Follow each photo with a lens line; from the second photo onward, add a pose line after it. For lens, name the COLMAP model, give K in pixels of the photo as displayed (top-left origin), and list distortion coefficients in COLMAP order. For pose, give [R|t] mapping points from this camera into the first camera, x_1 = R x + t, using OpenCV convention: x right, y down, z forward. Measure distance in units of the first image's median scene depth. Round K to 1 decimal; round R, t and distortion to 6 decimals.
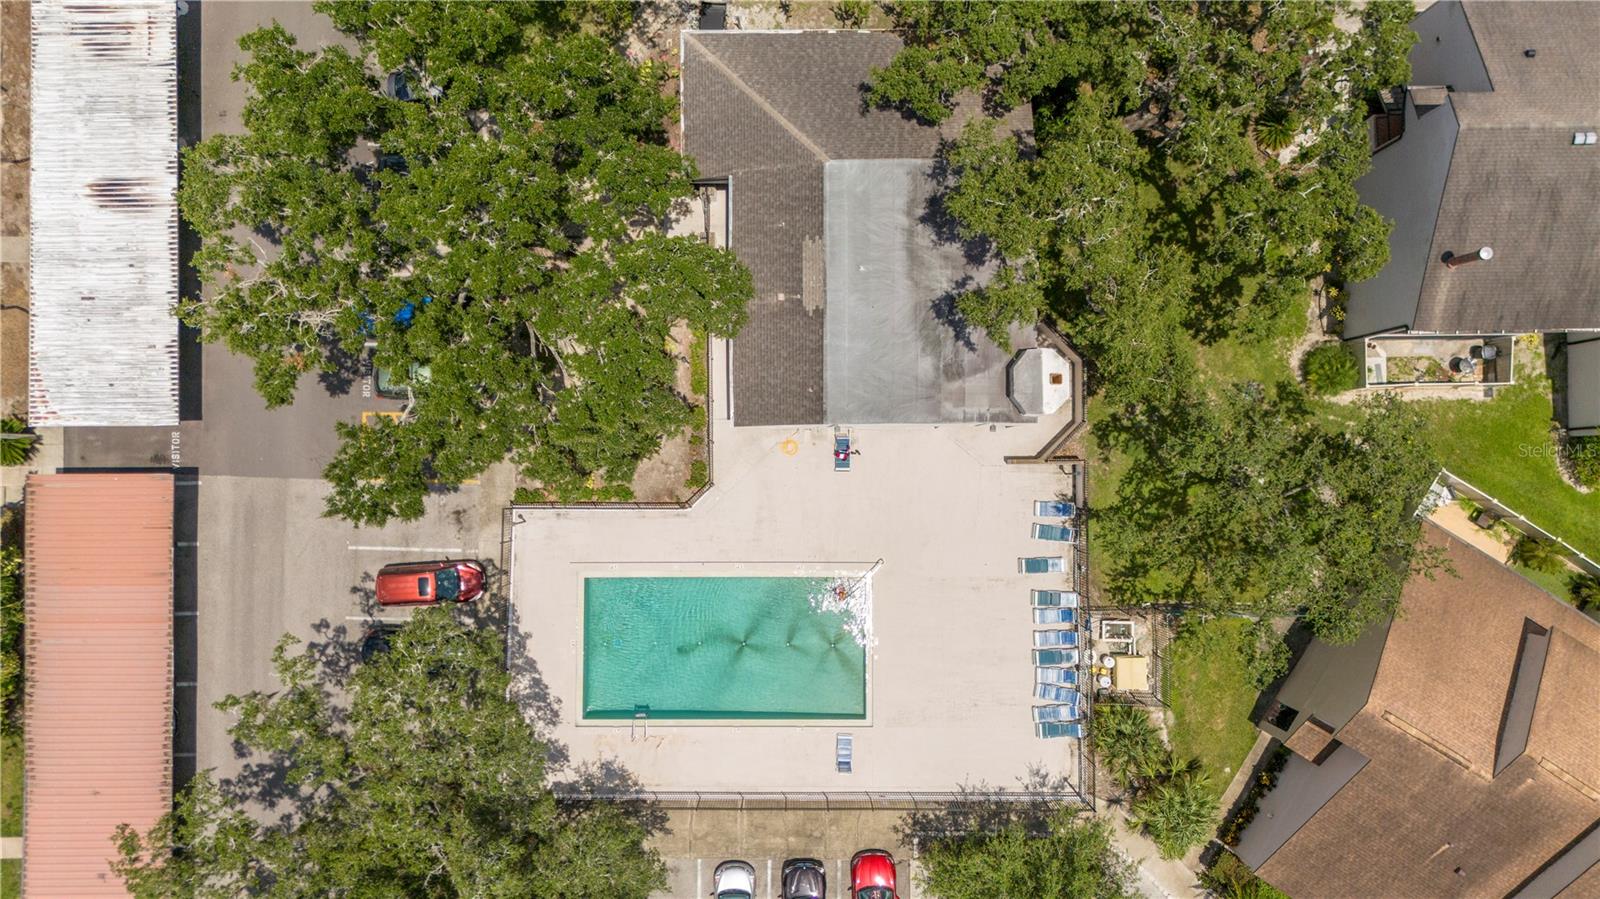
lens RADIAL K [[1153.0, 0, 796.2], [0, 1153.0, 443.5], [0, 0, 1]] dist [0.075373, -0.139117]
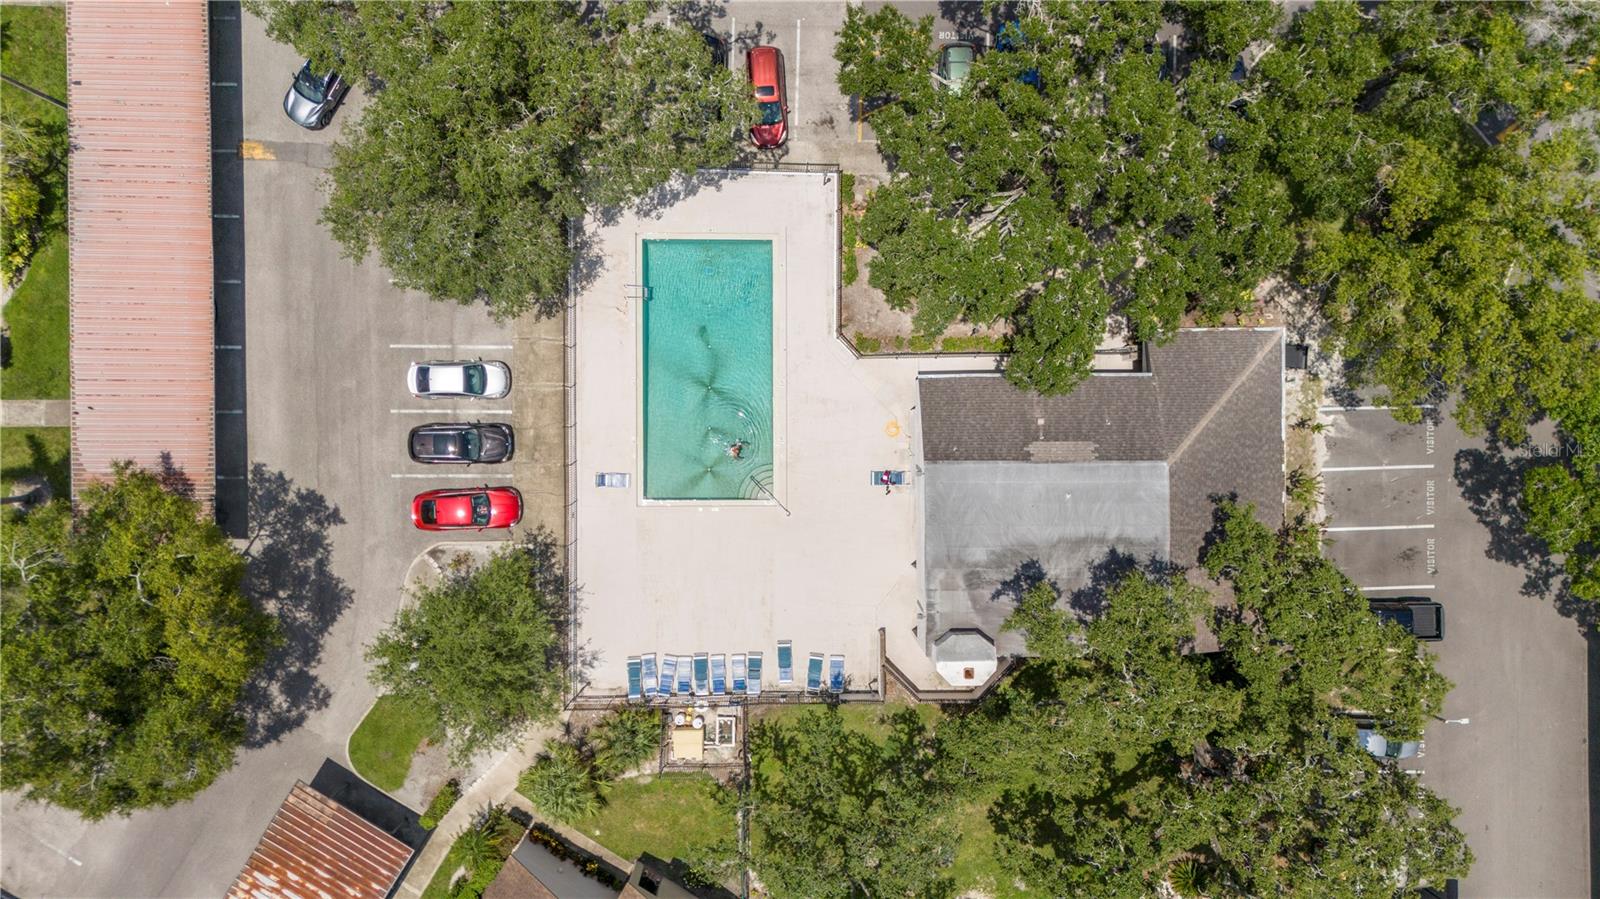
lens RADIAL K [[1153.0, 0, 796.2], [0, 1153.0, 443.5], [0, 0, 1]] dist [0.075373, -0.139117]
pose [[0.002532, 0.999937, 0.010939, -0.004485], [-0.999968, 0.002449, 0.007648, 0.086420], [0.007621, -0.010958, 0.999911, -0.081555]]
